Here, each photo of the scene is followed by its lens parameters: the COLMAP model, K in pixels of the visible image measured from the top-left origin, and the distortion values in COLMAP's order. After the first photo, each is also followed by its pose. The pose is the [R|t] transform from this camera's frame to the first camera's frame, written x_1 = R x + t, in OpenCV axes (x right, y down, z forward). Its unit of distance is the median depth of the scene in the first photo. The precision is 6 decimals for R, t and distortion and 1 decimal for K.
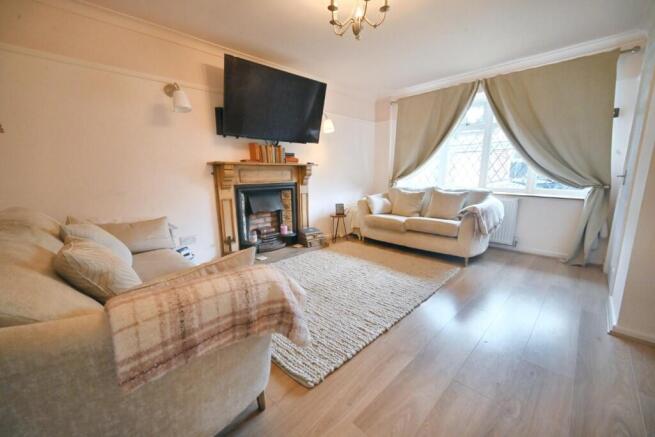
lens RADIAL K [[254.3, 0, 323.6], [0, 254.3, 220.0], [0, 0, 1]] dist [-0.007843, 0.000101]
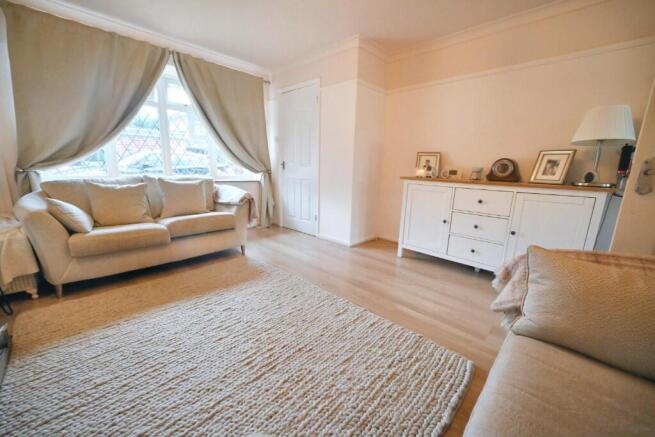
lens RADIAL K [[254.3, 0, 326.2], [0, 254.3, 221.4], [0, 0, 1]] dist [-0.007843, 0.000101]
pose [[-0.023262, -0.202136, 0.979081, -0.407100], [0.158537, 0.966208, 0.203245, -0.093401], [-0.987079, 0.159948, 0.009570, 0.646694]]
